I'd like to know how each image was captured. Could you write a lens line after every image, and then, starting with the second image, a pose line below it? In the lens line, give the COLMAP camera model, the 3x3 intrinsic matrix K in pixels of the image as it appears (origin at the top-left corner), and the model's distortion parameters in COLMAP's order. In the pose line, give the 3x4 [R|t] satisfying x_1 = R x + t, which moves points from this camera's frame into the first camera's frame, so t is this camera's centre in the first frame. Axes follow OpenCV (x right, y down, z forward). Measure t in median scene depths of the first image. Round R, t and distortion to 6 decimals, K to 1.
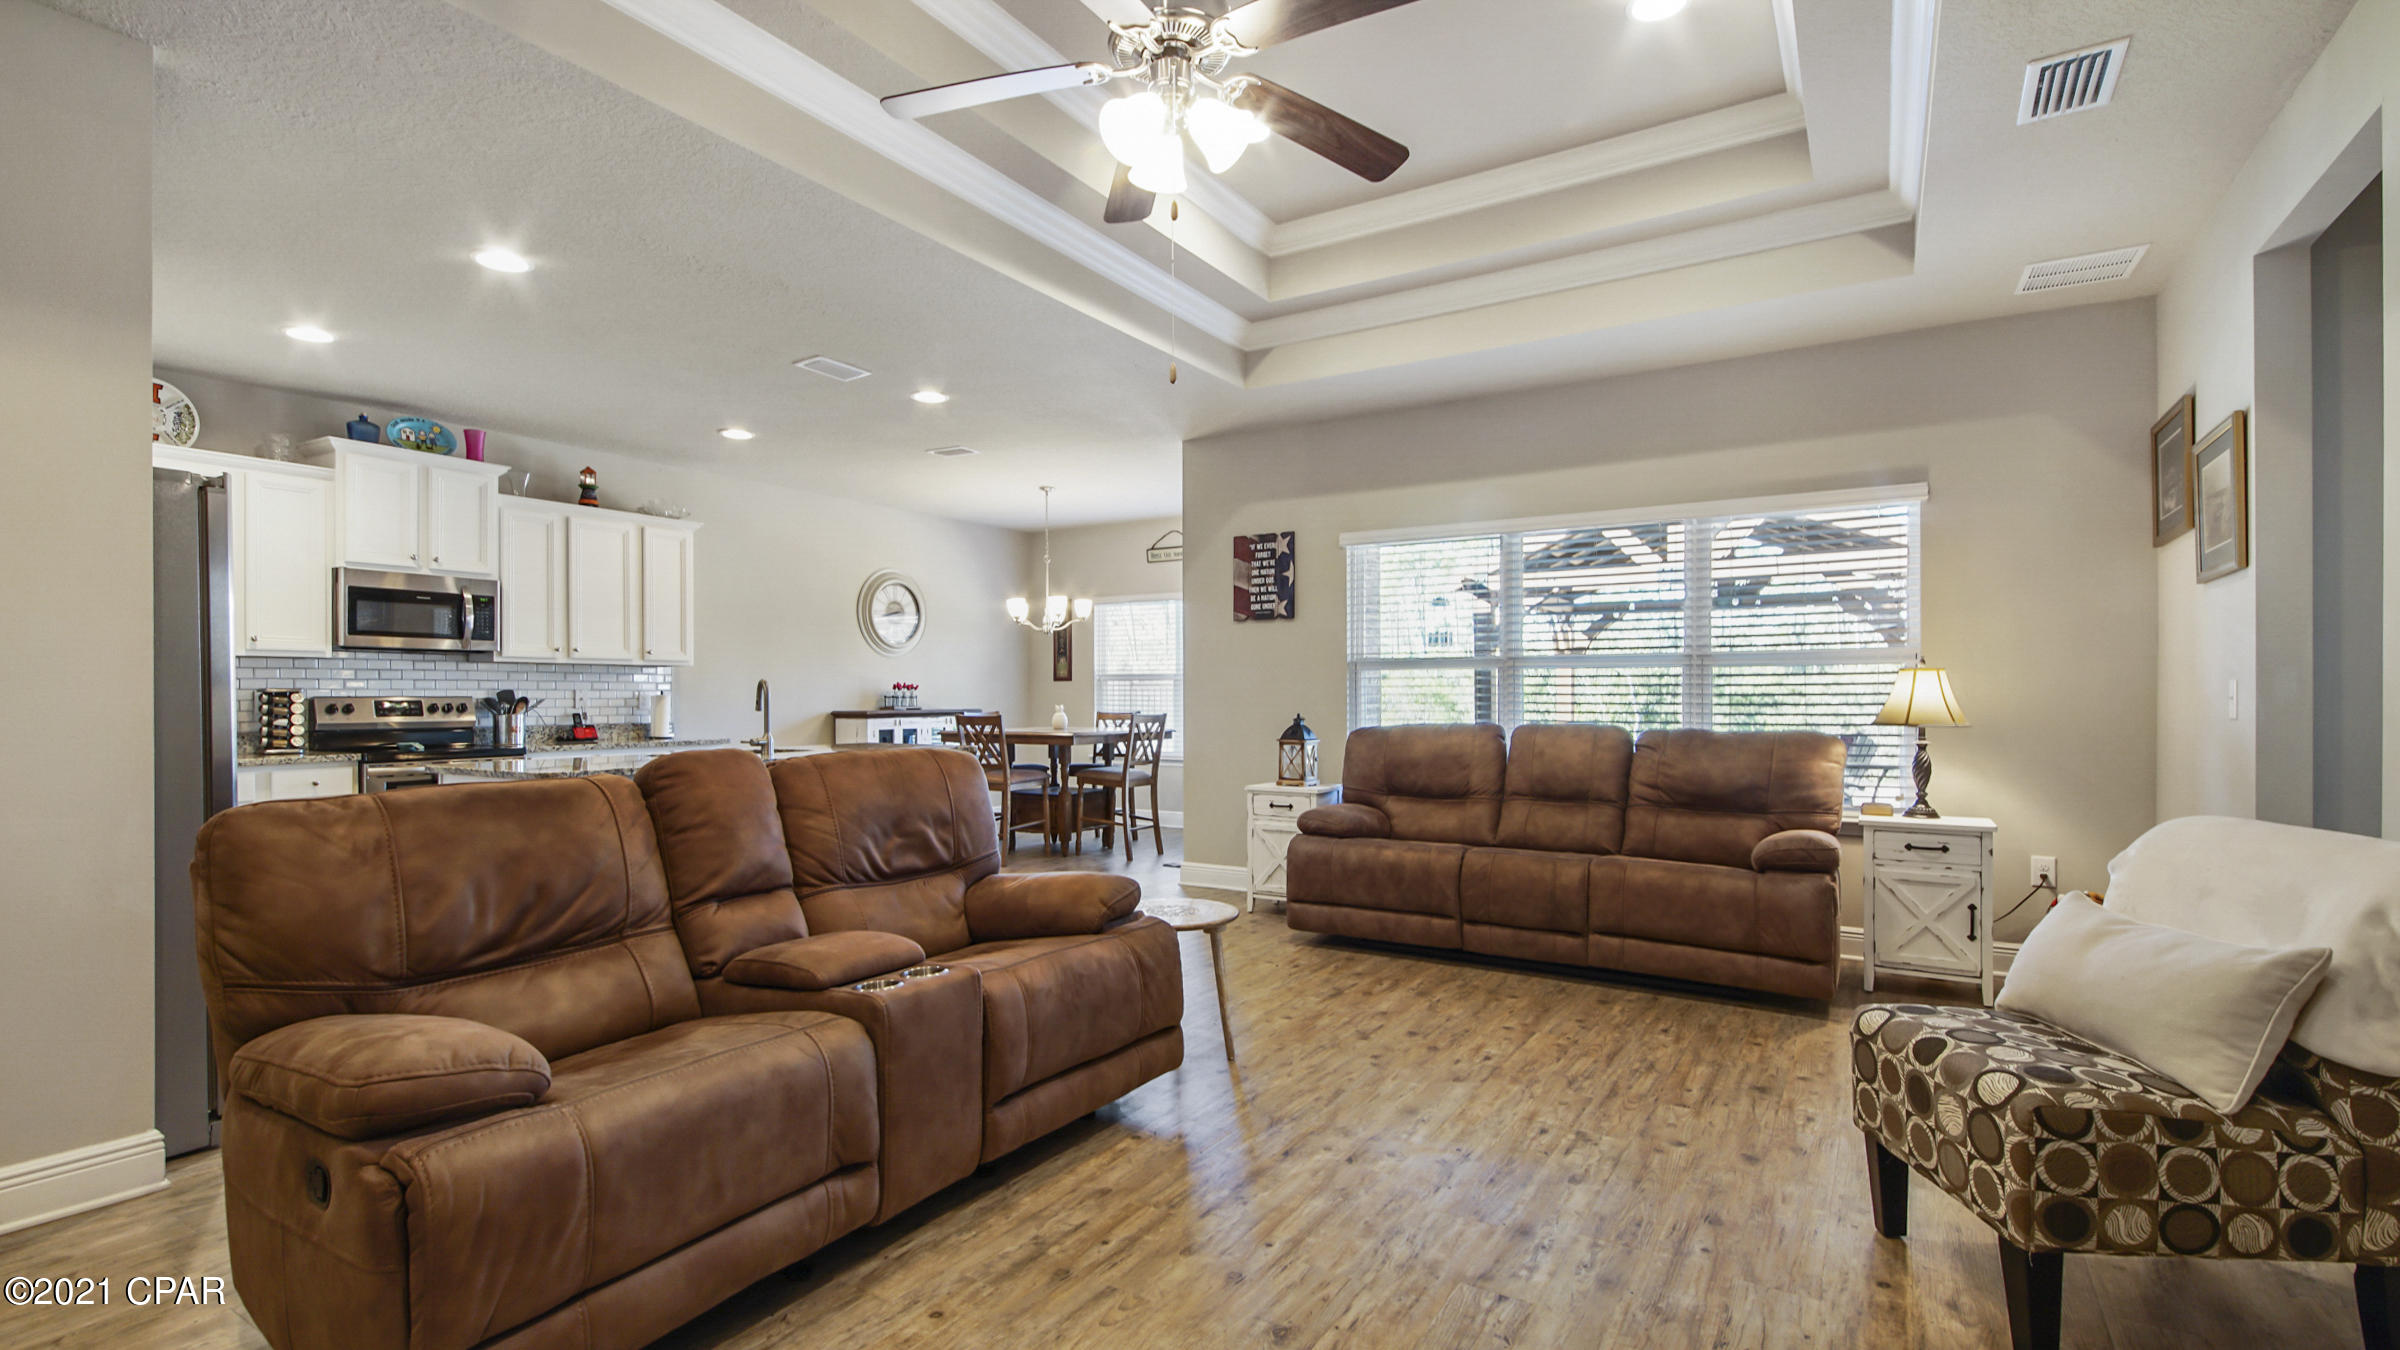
lens RADIAL K [[1075.8, 0, 1194.7], [0, 1075.8, 683.3], [0, 0, 1]] dist [0.036242, -0.024128]
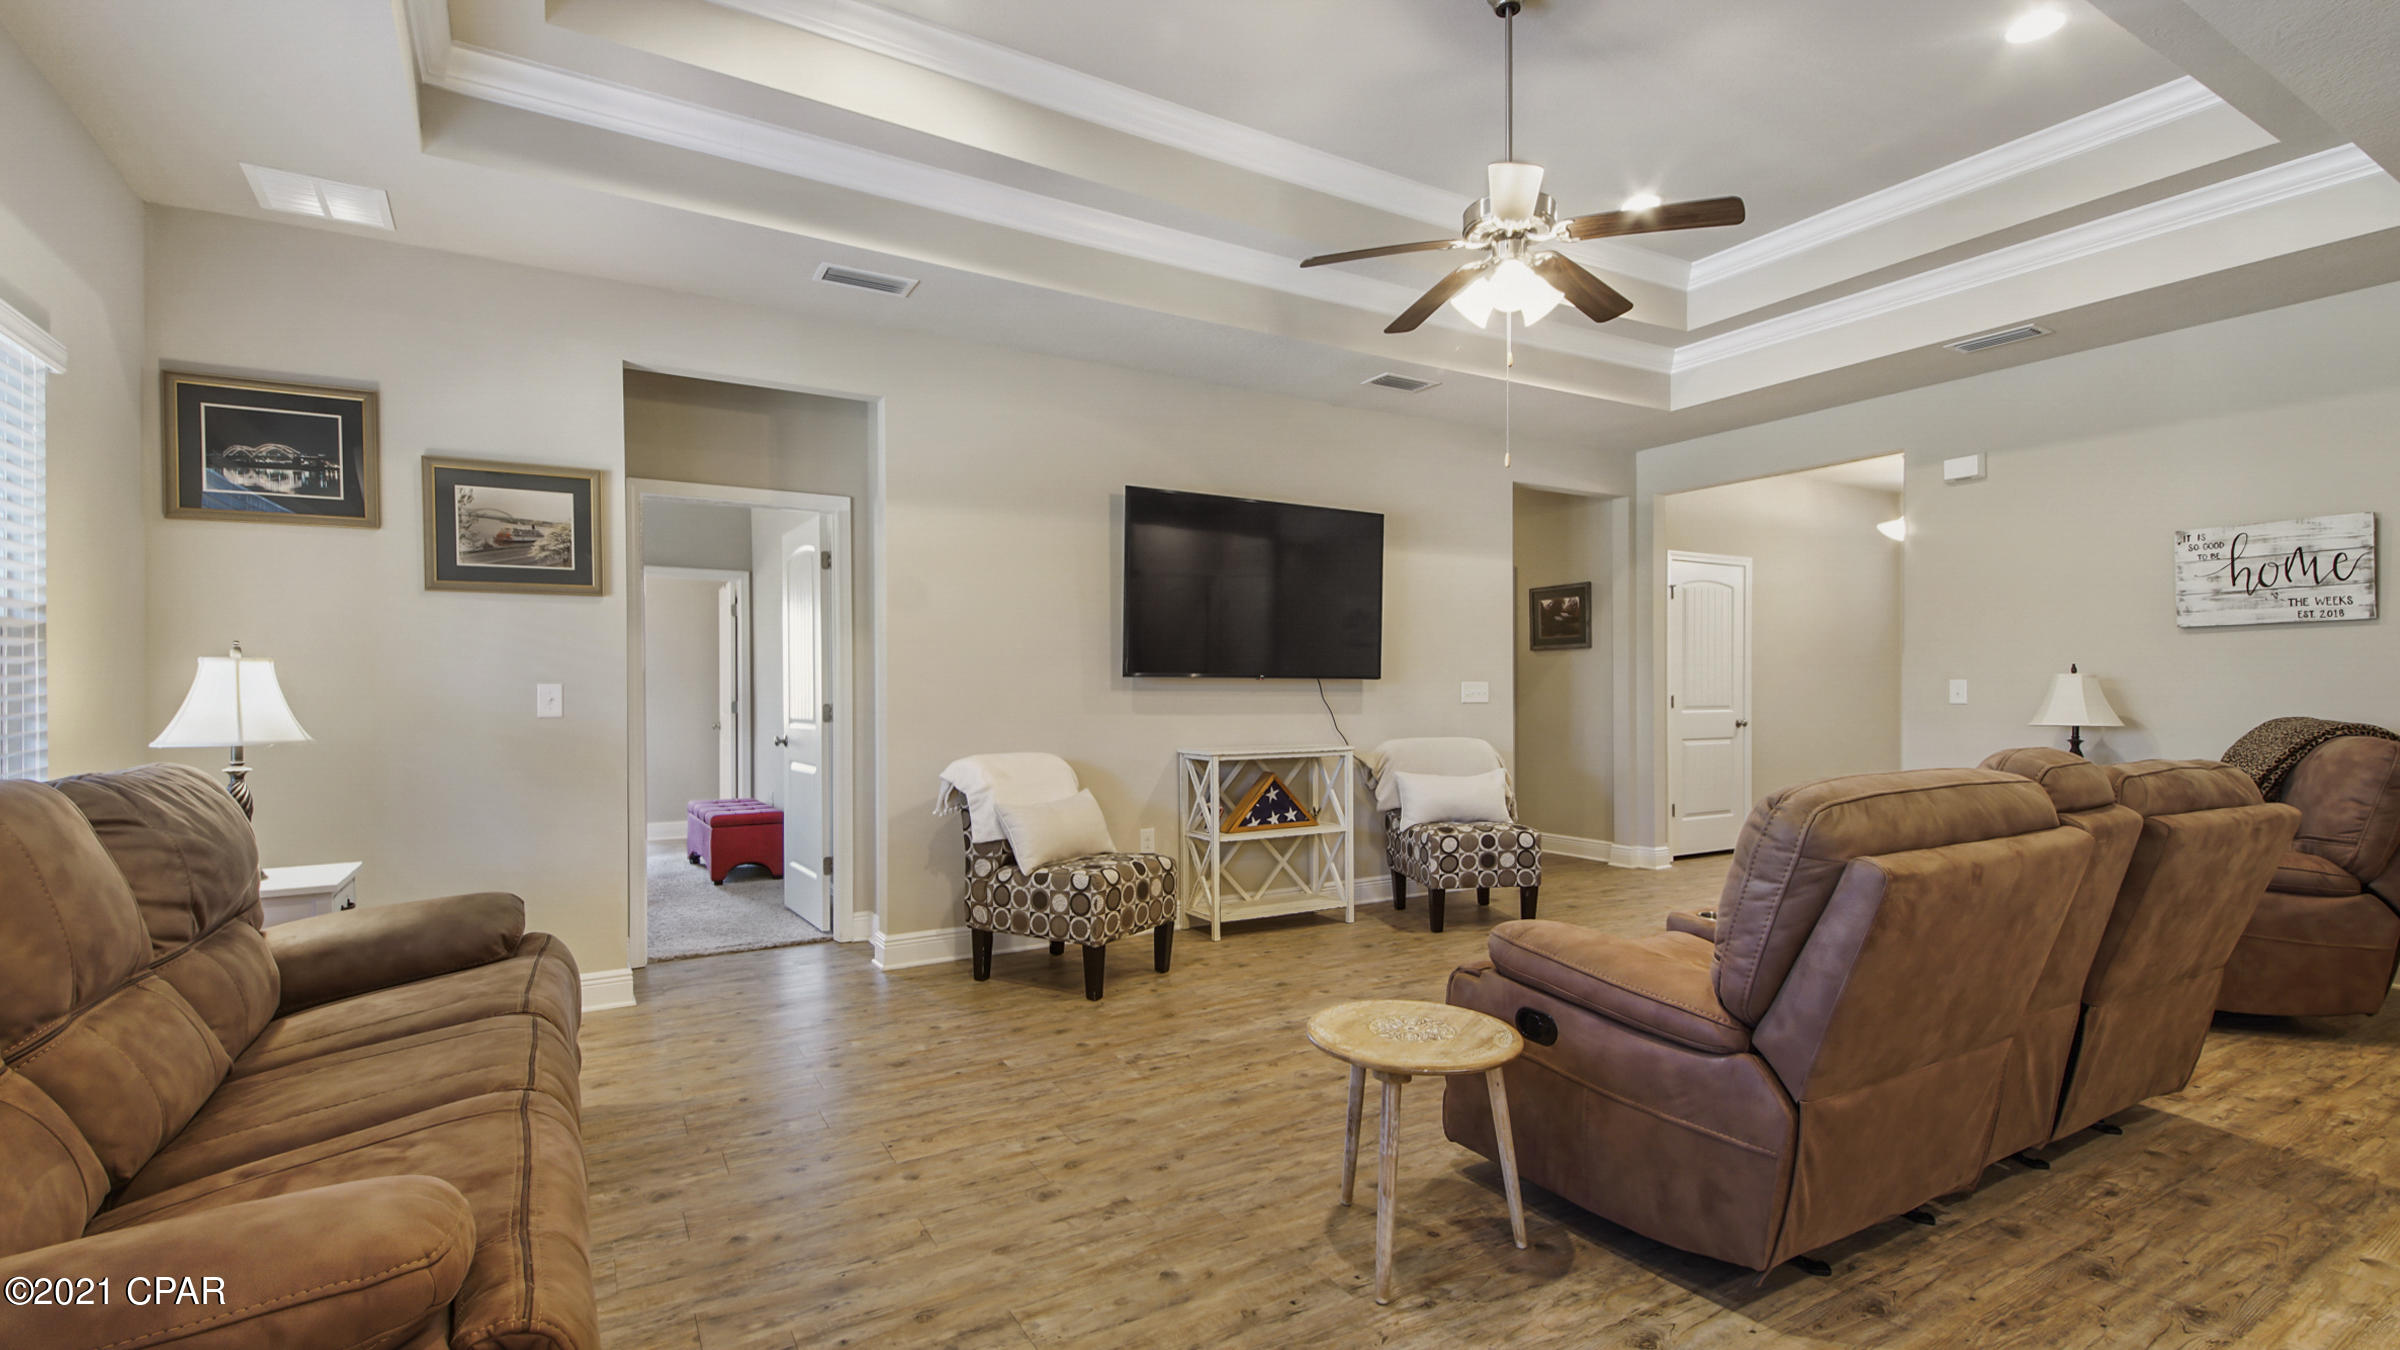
lens RADIAL K [[1045.3, 0, 1195.0], [0, 1045.3, 676.8], [0, 0, 1]] dist [0.025336, -0.016118]
pose [[-0.886155, 0.014089, 0.463175, -0.122641], [0.002570, 0.999672, -0.025491, 0.012141], [-0.463382, -0.021399, -0.885900, 1.009795]]
